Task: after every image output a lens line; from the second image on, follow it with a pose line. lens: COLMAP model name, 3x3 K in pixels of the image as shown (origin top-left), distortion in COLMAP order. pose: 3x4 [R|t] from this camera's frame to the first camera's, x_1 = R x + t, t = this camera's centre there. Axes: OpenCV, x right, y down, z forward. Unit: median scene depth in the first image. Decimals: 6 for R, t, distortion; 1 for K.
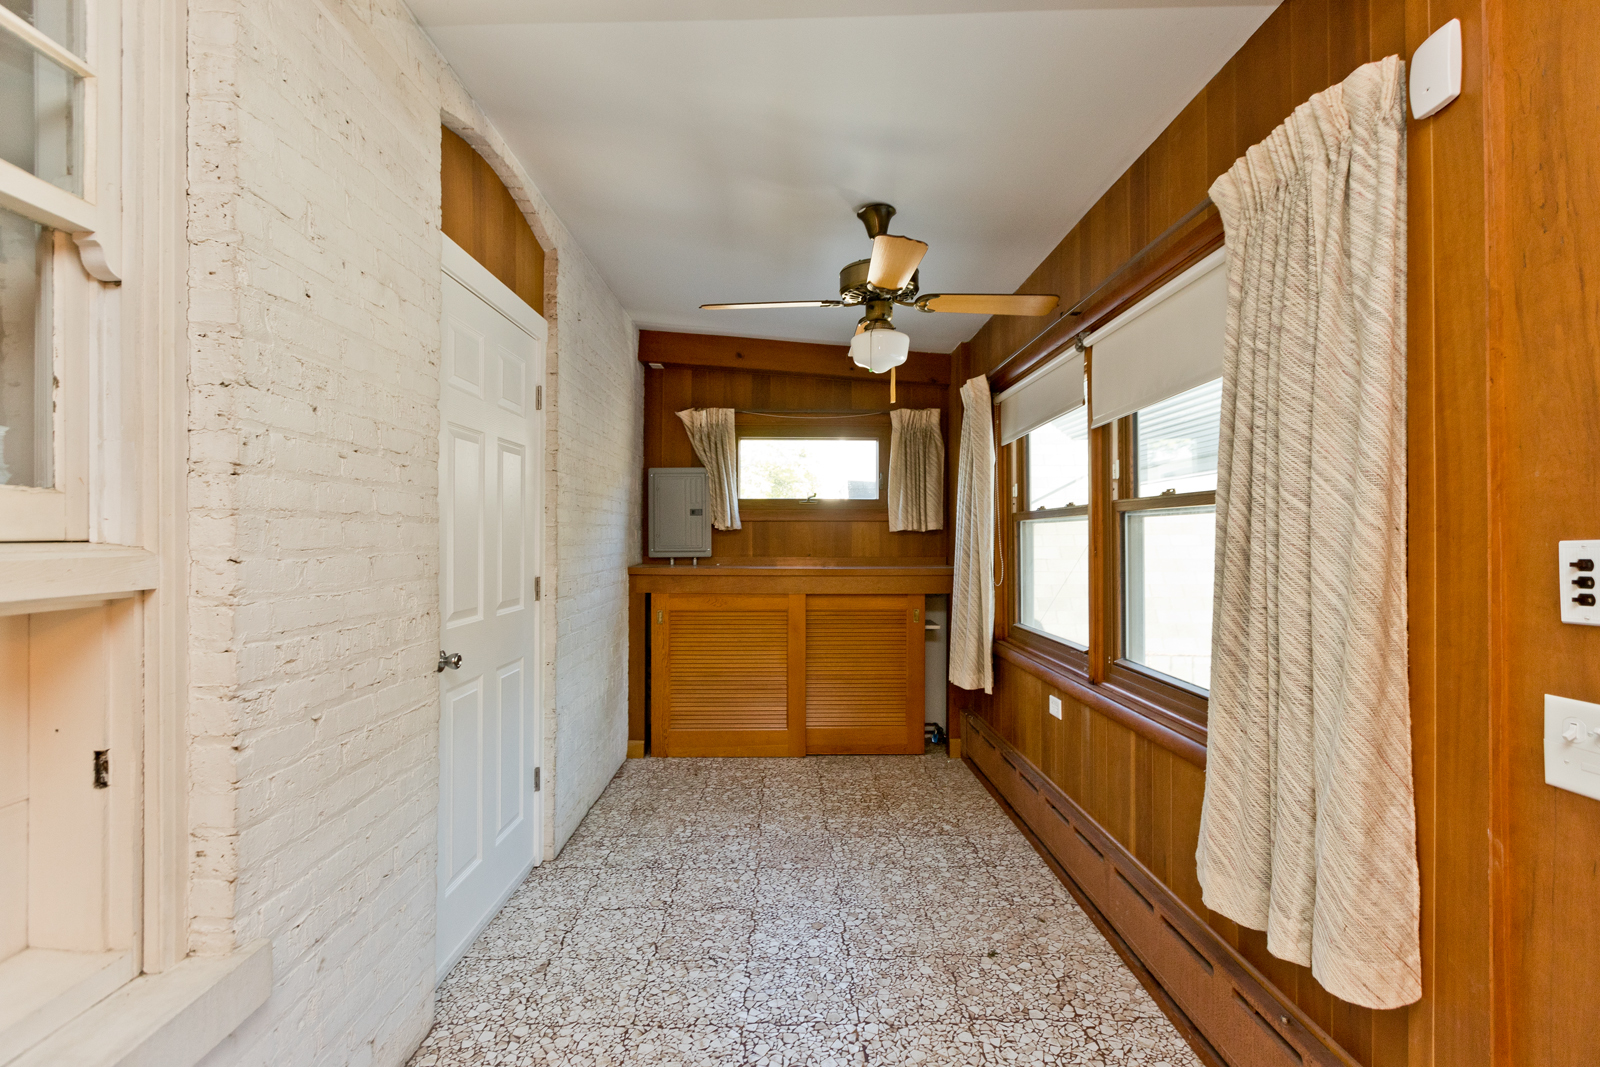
lens RADIAL K [[726.9, 0, 799.3], [0, 726.9, 534.0], [0, 0, 1]] dist [0.000157, 0.000035]
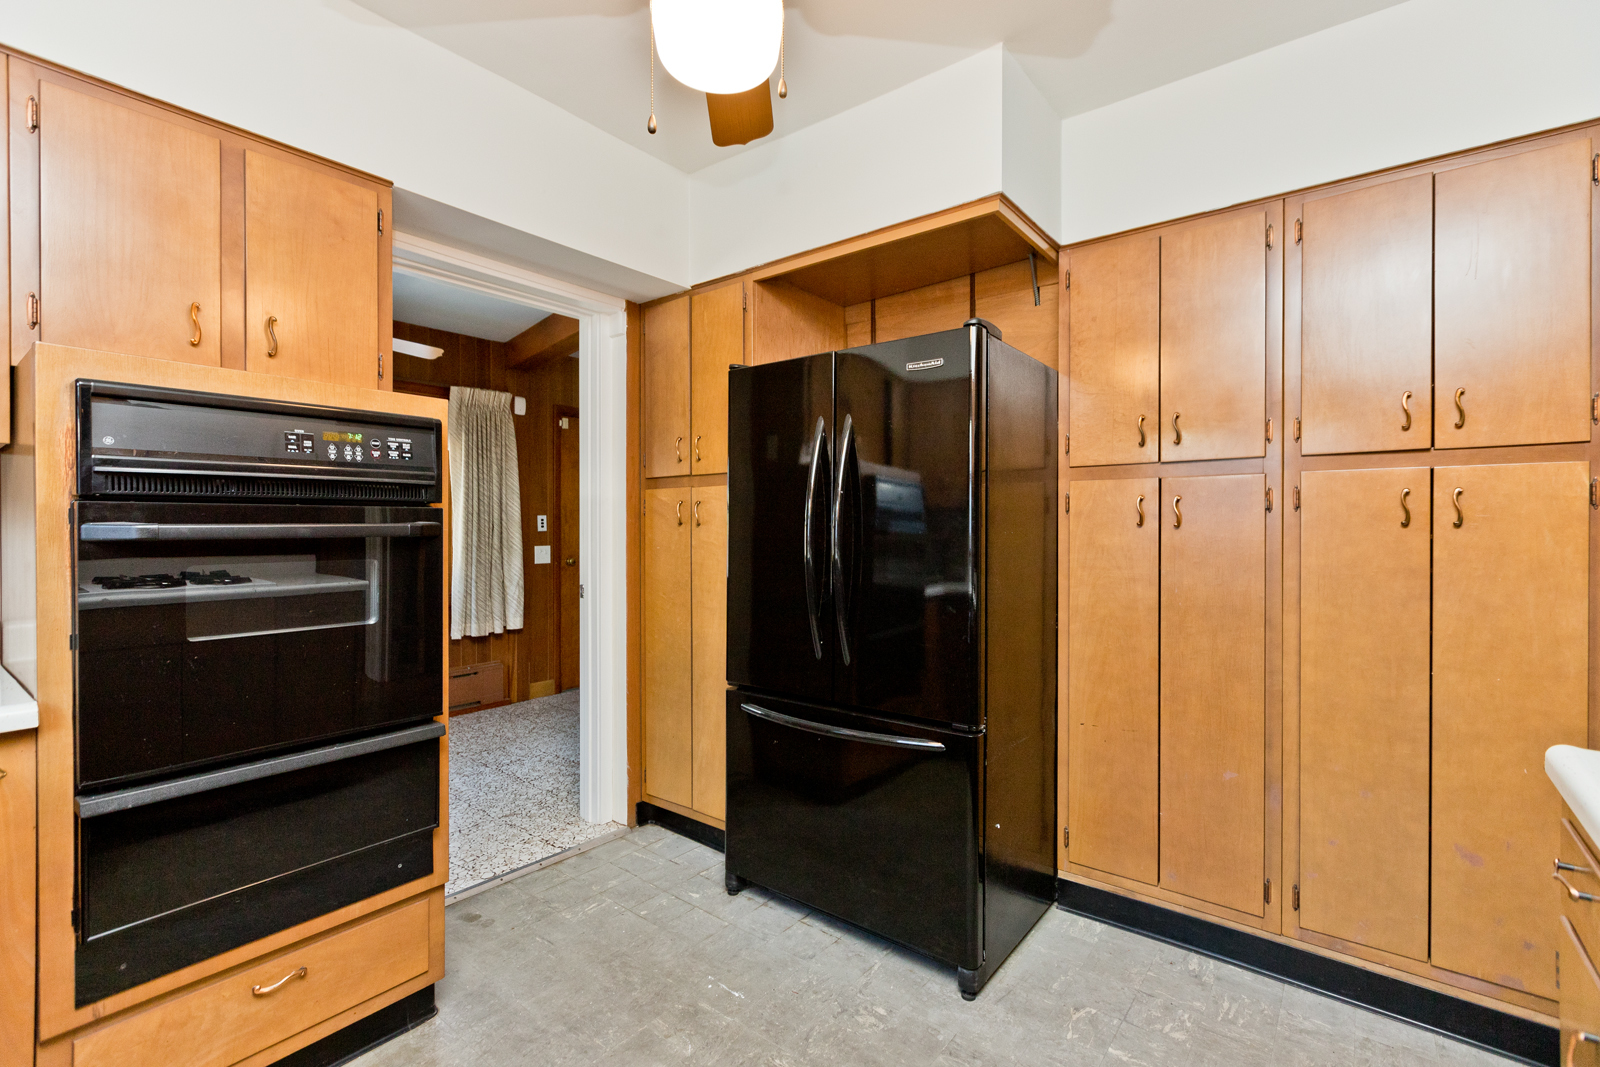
lens RADIAL K [[726.9, 0, 802.3], [0, 726.9, 530.8], [0, 0, 1]] dist [0.000157, 0.000035]
pose [[-0.768303, 0.001334, 0.640085, -1.947305], [0.006734, 0.999959, 0.005998, 0.052410], [-0.640051, 0.008918, -0.768281, 1.979636]]
